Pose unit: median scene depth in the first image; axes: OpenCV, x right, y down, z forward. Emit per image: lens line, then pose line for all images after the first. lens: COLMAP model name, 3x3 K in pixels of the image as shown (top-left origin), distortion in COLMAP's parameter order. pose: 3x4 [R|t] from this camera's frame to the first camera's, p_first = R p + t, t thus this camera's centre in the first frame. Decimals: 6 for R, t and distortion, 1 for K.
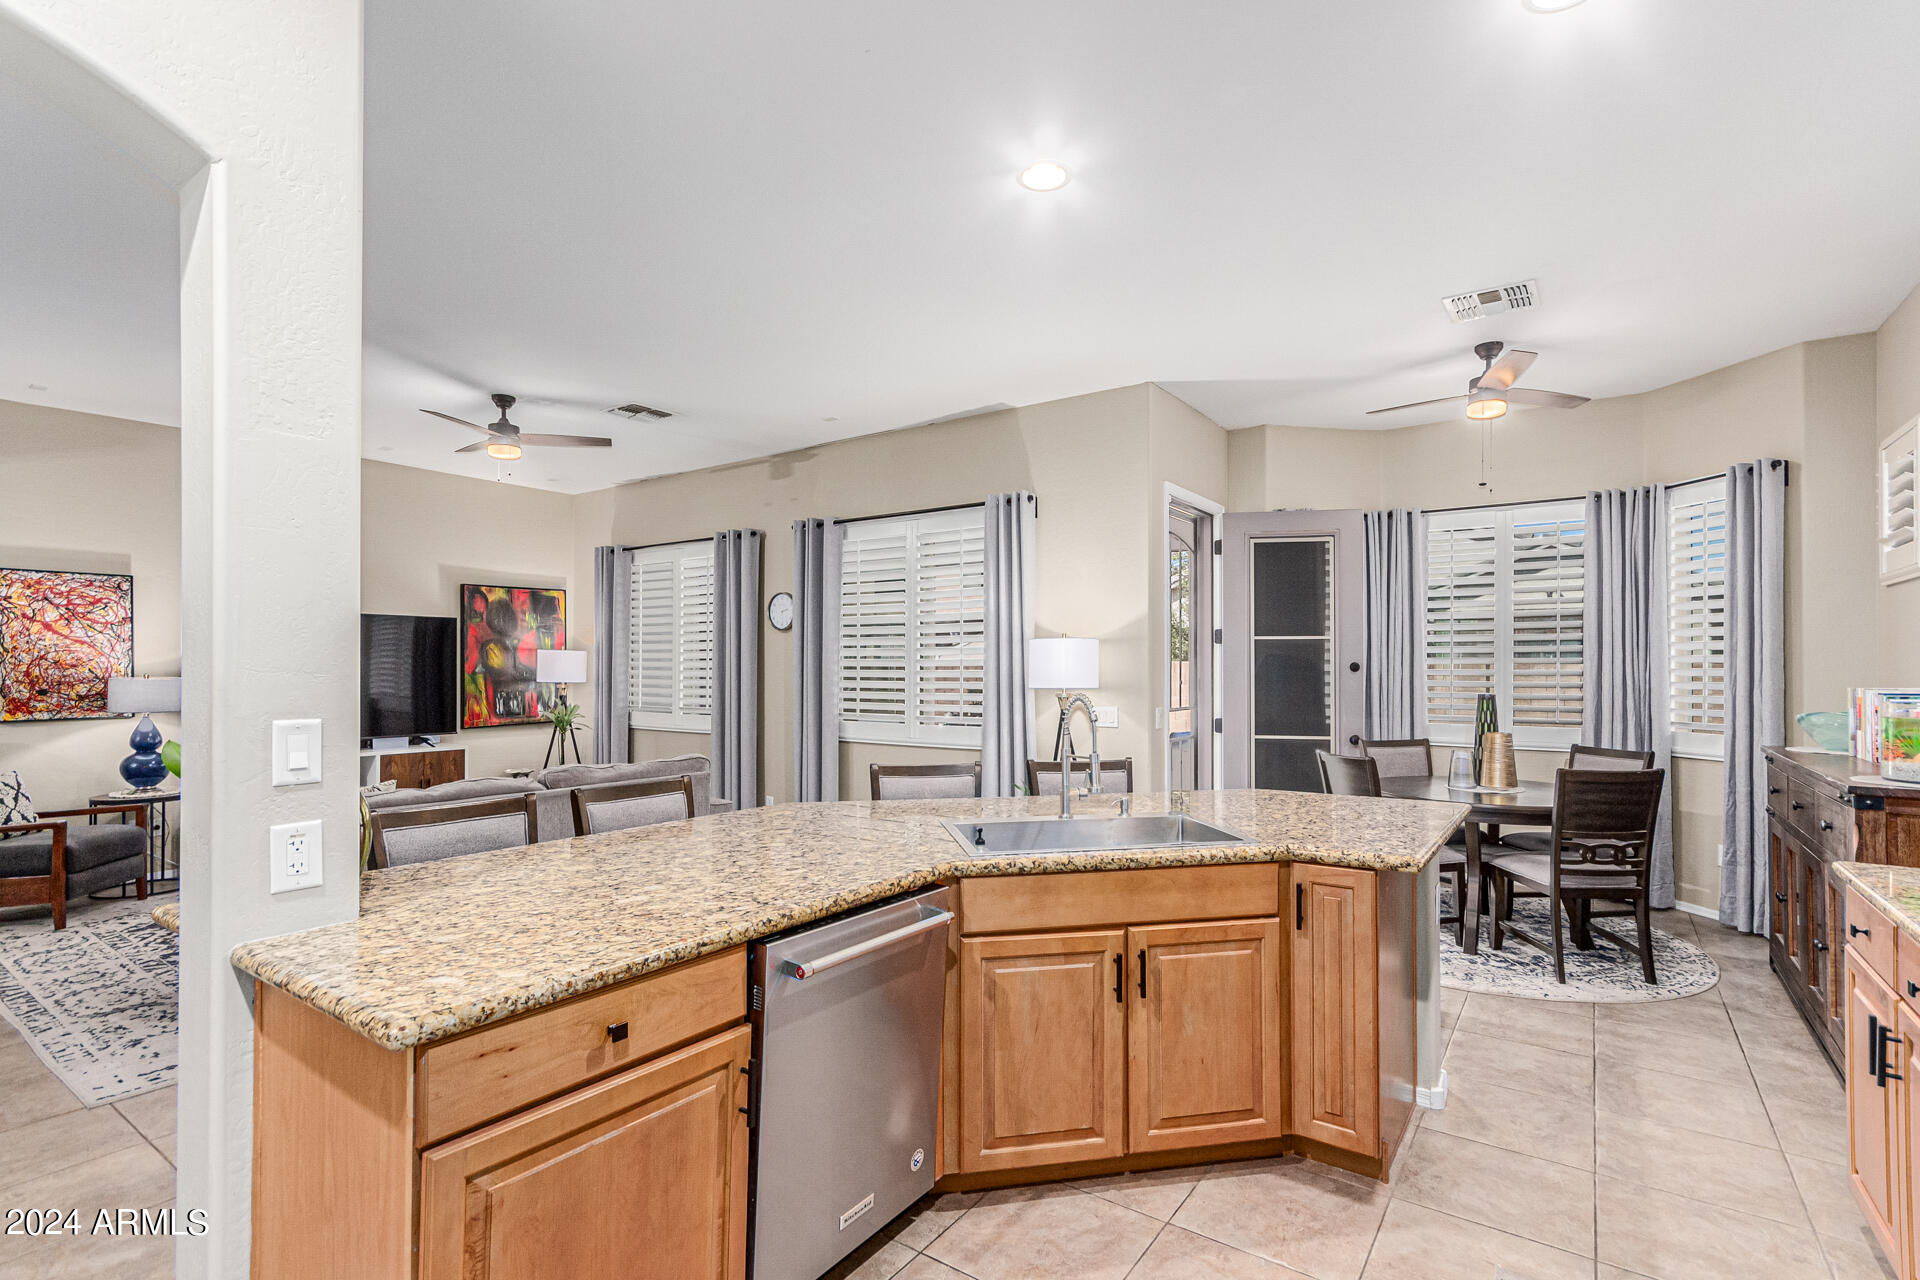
lens RADIAL K [[889.9, 0, 972.7], [0, 889.9, 666.6], [0, 0, 1]] dist [0.003345, 0.000528]
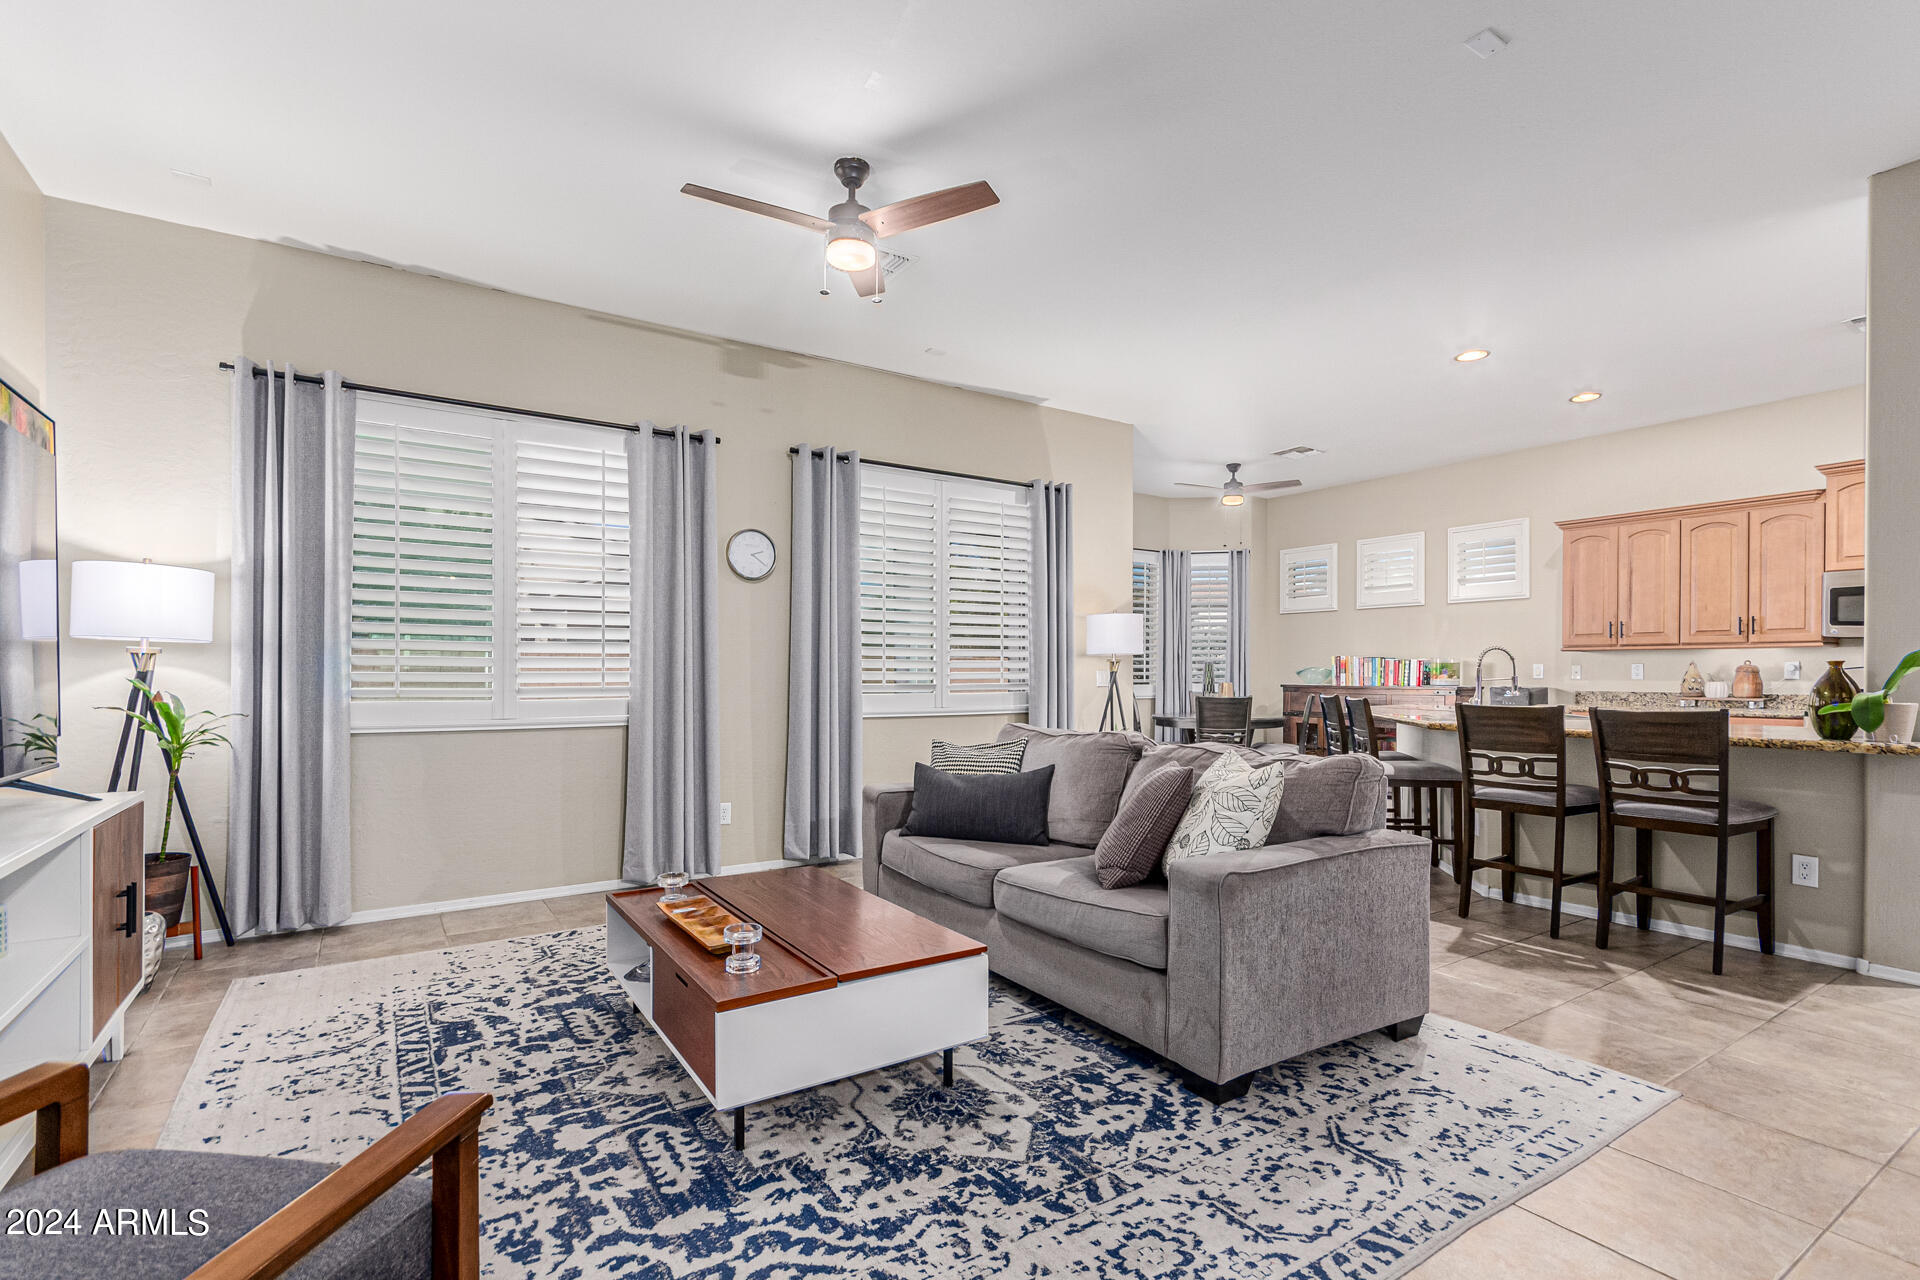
lens RADIAL K [[889.9, 0, 972.7], [0, 889.9, 666.6], [0, 0, 1]] dist [0.003345, 0.000528]
pose [[0.370965, 0.010335, 0.928589, -1.507801], [-0.003180, 0.999946, -0.009859, 0.073595], [-0.928641, 0.000704, 0.370978, 0.973512]]
